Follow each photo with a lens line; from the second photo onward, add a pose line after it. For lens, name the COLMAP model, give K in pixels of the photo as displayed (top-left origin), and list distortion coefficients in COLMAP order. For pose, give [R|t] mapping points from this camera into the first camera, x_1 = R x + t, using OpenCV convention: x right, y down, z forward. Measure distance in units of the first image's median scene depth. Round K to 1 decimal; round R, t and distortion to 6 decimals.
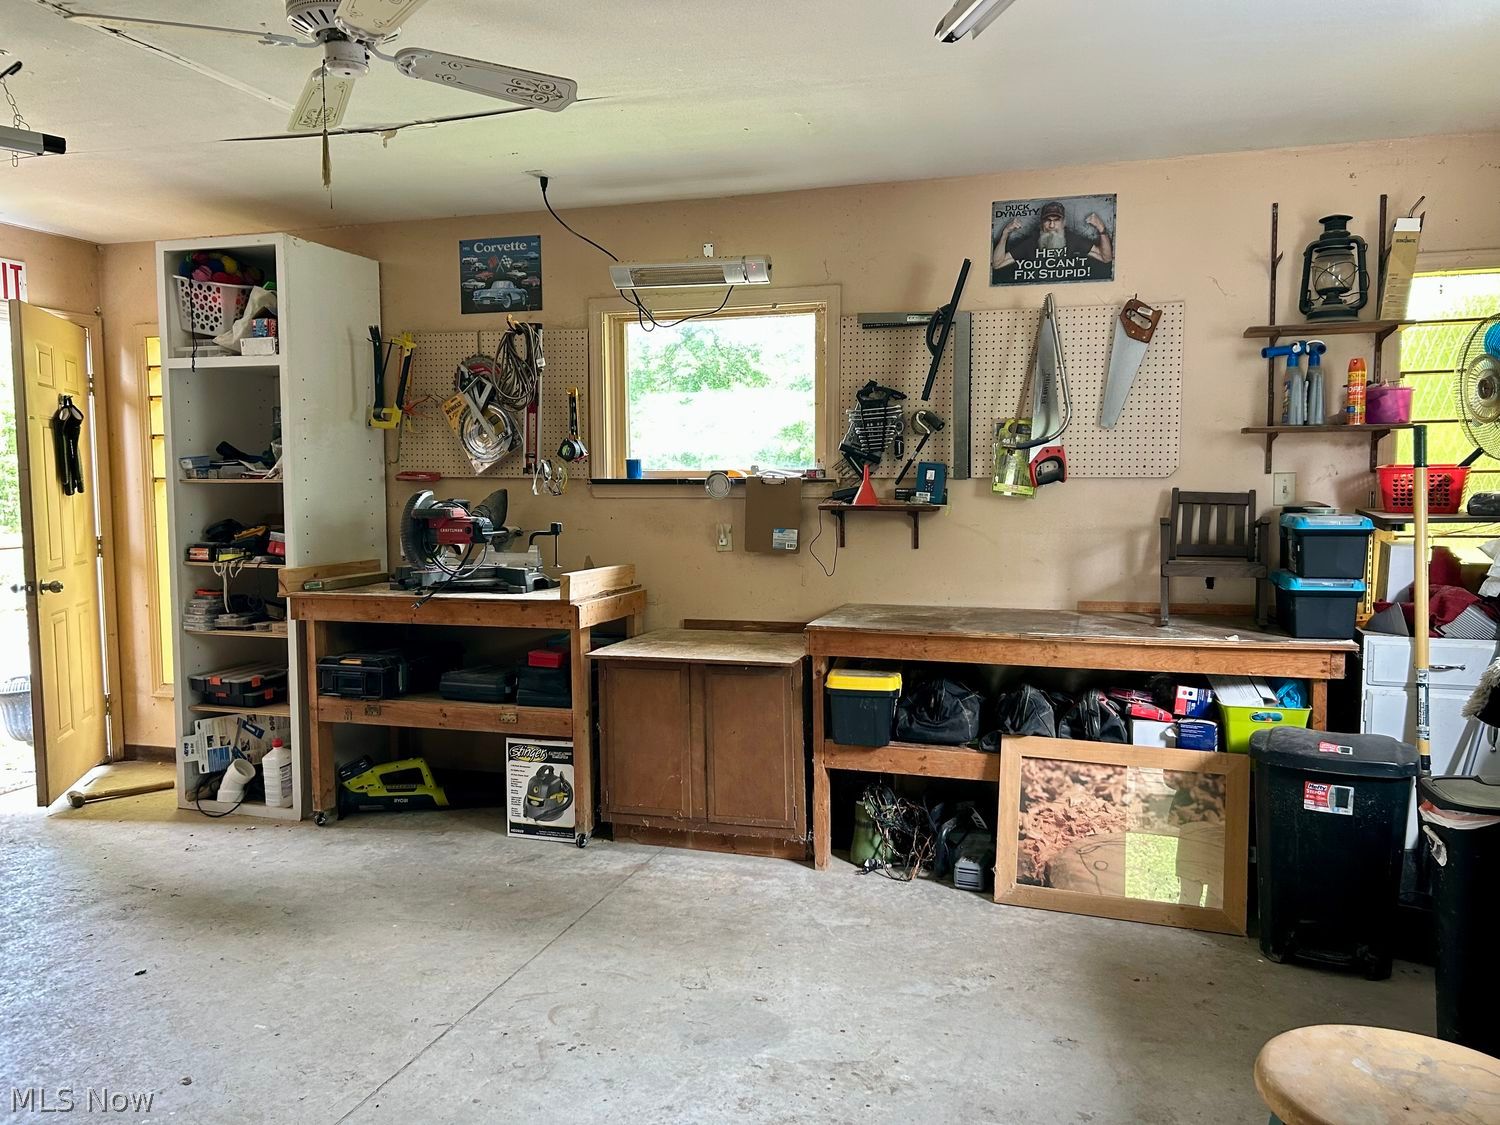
lens RADIAL K [[1133.8, 0, 751.4], [0, 1133.8, 565.5], [0, 0, 1]] dist [0.035510, -0.034454]
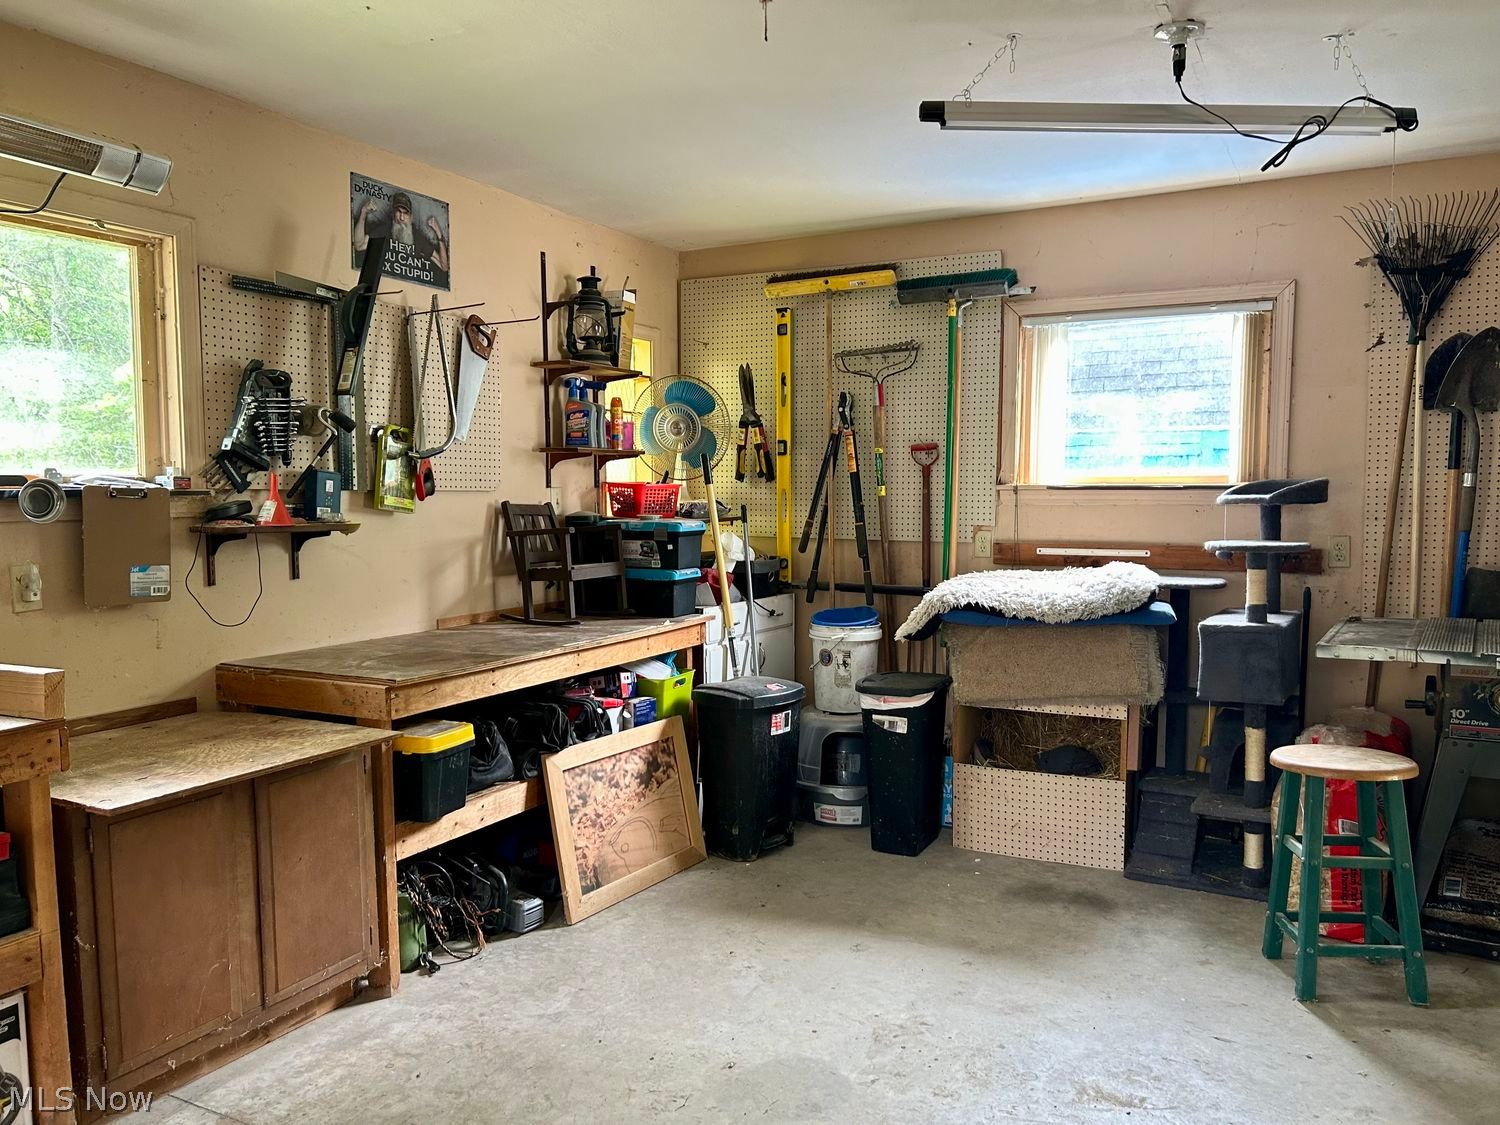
lens RADIAL K [[1133.8, 0, 748.6], [0, 1133.8, 568.0], [0, 0, 1]] dist [0.035510, -0.034454]
pose [[0.182372, -0.064046, 0.981141, -0.643095], [0.080622, 0.995490, 0.049997, -0.040944], [-0.979919, 0.069984, 0.186713, 0.601197]]
